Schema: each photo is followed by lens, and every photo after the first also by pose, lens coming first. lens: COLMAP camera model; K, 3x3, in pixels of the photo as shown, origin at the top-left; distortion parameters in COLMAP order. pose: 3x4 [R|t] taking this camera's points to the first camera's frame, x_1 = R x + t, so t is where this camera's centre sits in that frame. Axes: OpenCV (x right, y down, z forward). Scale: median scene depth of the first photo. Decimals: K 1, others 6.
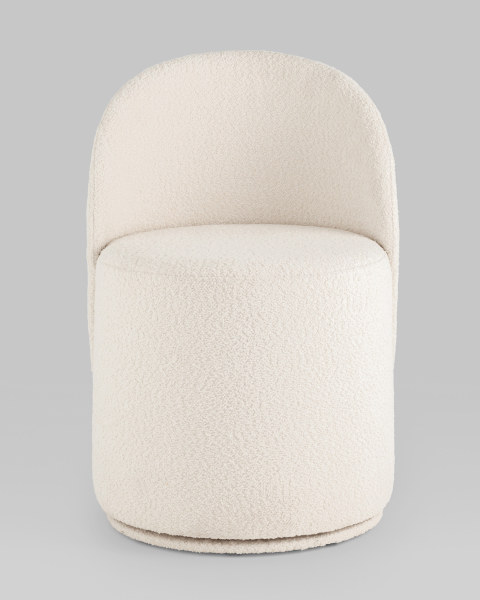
lens RADIAL K [[2181.9, 0, 240.0], [0, 2181.9, 300.0], [0, 0, 1]] dist [0.528221, 2.193465]
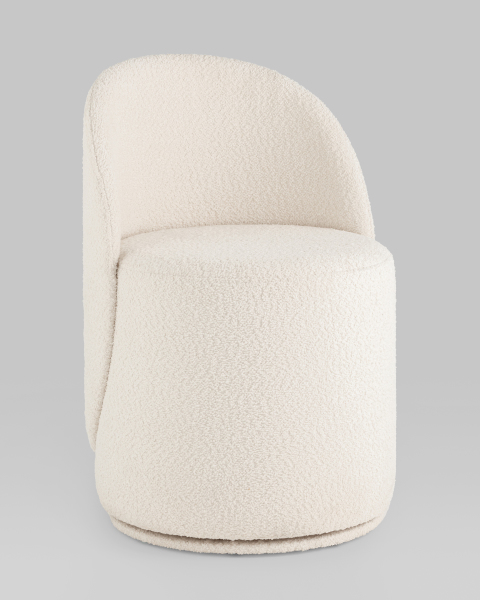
lens RADIAL K [[2181.9, 0, 240.0], [0, 2181.9, 300.0], [0, 0, 1]] dist [0.528221, 2.193465]
pose [[0.865801, -0.082642, 0.493517, -0.523559], [0.085035, 0.996222, 0.017641, -0.019220], [-0.493111, 0.026693, 0.869557, 0.138377]]
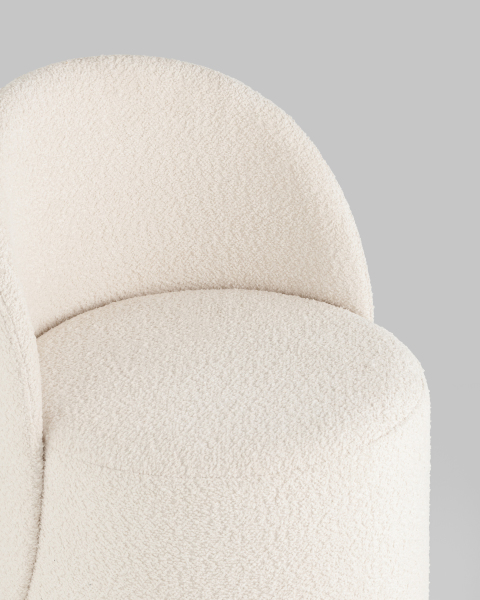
lens RADIAL K [[2110.8, 0, 255.5], [0, 2110.8, 278.6], [0, 0, 1]] dist [0.020633, 2.245998]
pose [[0.755453, -0.251766, 0.604900, -0.401556], [0.117521, 0.960321, 0.252926, -0.228361], [-0.644577, -0.119985, 0.755066, 0.522104]]
